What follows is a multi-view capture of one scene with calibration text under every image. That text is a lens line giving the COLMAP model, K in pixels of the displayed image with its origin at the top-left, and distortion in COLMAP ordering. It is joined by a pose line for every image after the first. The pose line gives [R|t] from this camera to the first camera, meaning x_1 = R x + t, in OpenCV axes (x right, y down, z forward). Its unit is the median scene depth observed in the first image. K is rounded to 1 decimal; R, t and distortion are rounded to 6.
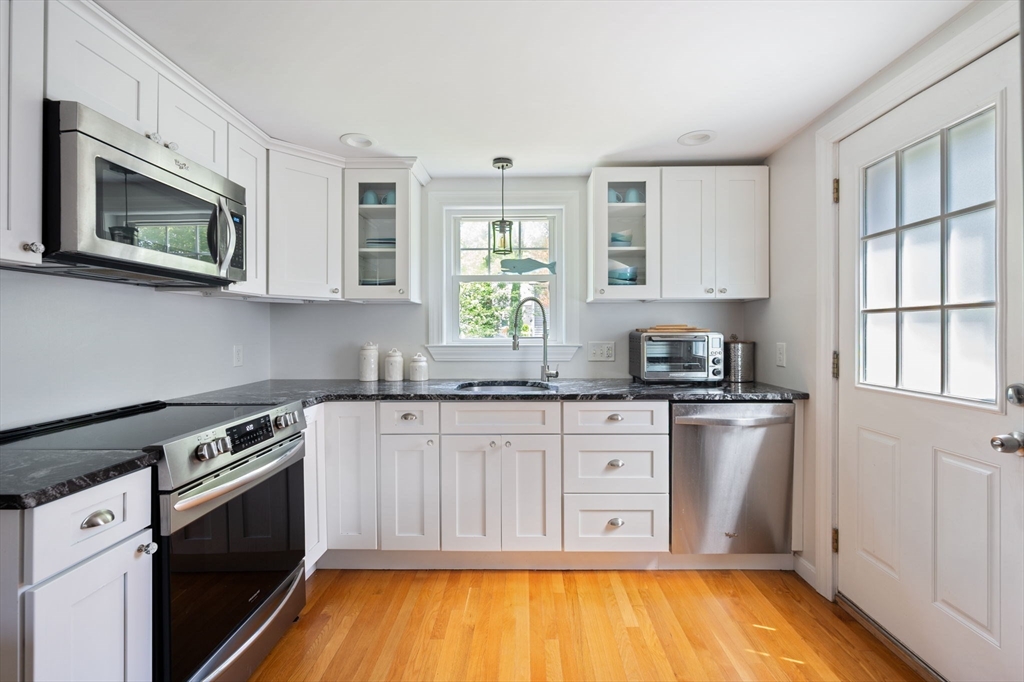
lens RADIAL K [[466.5, 0, 513.5], [0, 466.5, 334.9], [0, 0, 1]] dist [-0.000498, -0.000221]
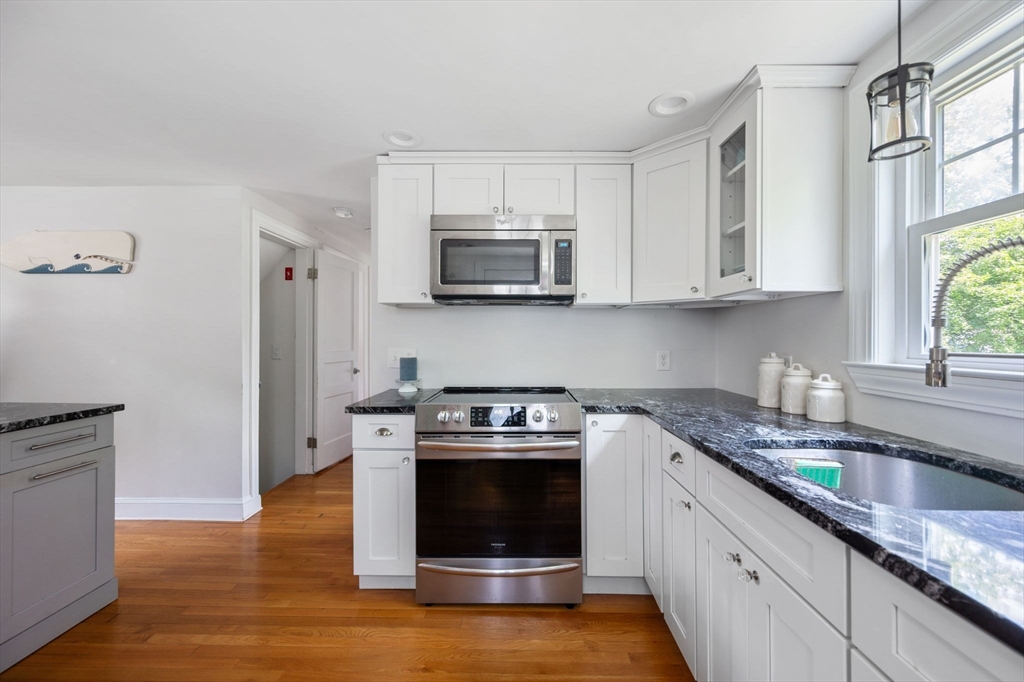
lens RADIAL K [[409.5, 0, 512.0], [0, 409.5, 341.0], [0, 0, 1]] dist [0.000532, 0.000004]
pose [[0.000079, 0.008080, -0.999967, 0.362148], [-0.012306, 0.999892, 0.008079, -0.003704], [0.999924, 0.012305, 0.000178, 0.673104]]
